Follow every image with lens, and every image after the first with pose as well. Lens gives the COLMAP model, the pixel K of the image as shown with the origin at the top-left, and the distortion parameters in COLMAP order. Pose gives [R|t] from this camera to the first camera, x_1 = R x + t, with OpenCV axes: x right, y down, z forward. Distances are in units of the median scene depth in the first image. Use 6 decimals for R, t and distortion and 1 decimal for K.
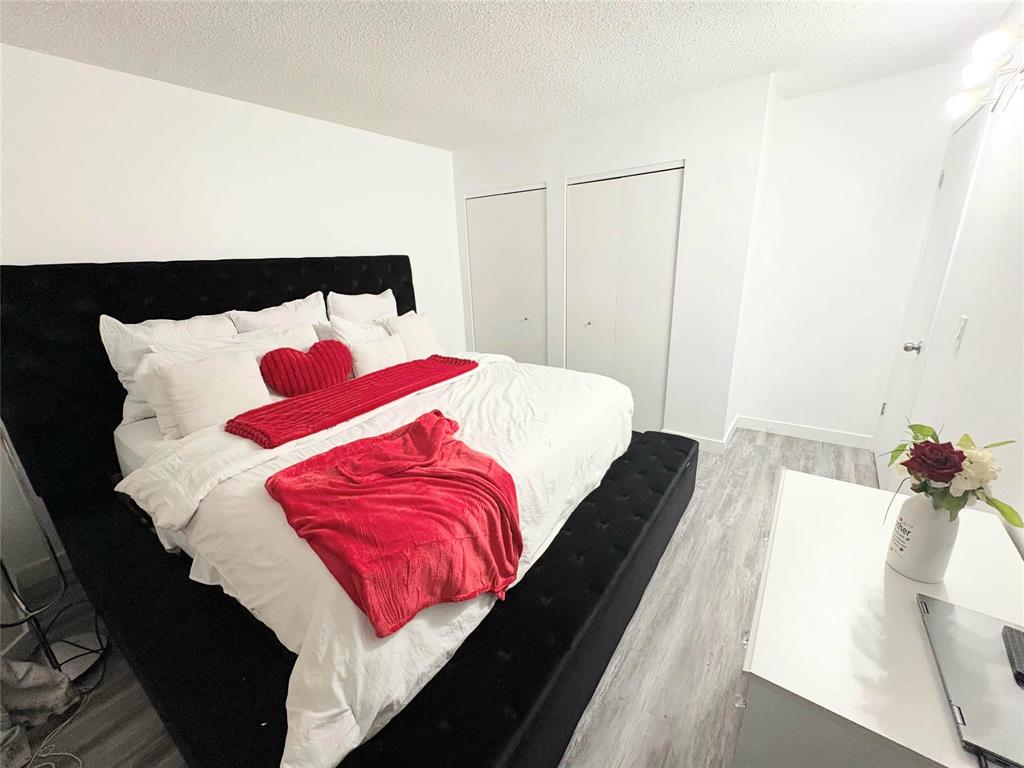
lens RADIAL K [[409.5, 0, 514.2], [0, 409.5, 385.6], [0, 0, 1]] dist [0.002457, 0.000005]
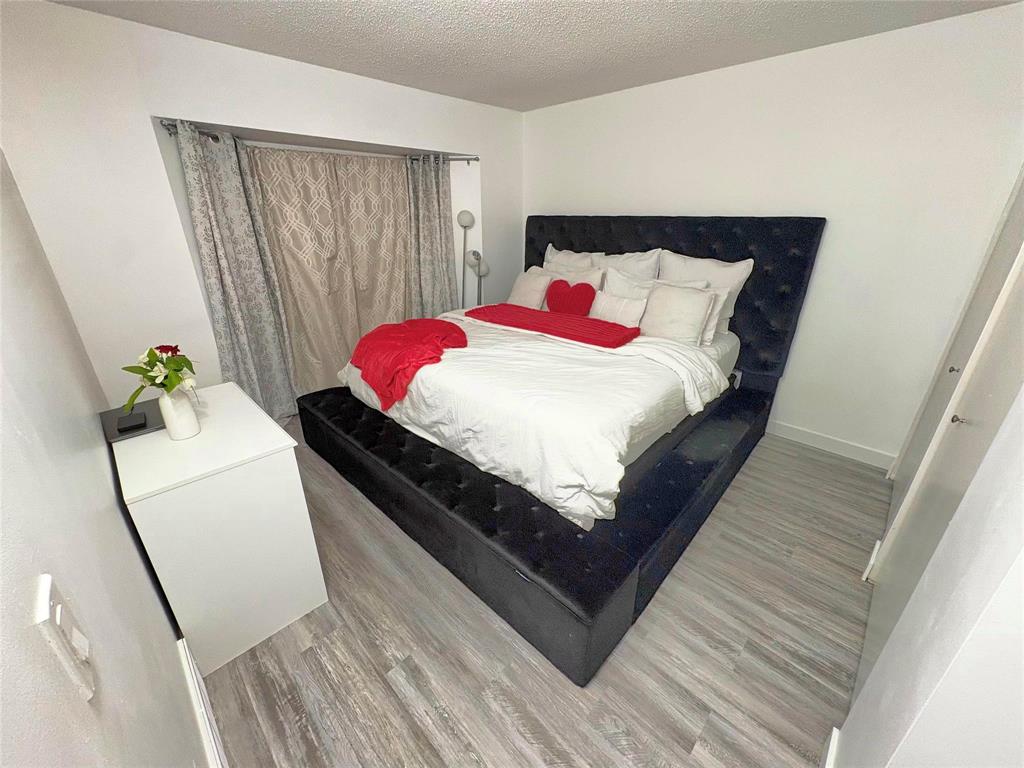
lens RADIAL K [[409.5, 0, 511.3], [0, 409.5, 381.6], [0, 0, 1]] dist [0.002457, 0.000005]
pose [[-0.152446, 0.409729, -0.899379, 1.014110], [-0.289003, 0.851757, 0.437021, -0.398625], [0.945113, 0.326545, -0.011434, 1.019569]]
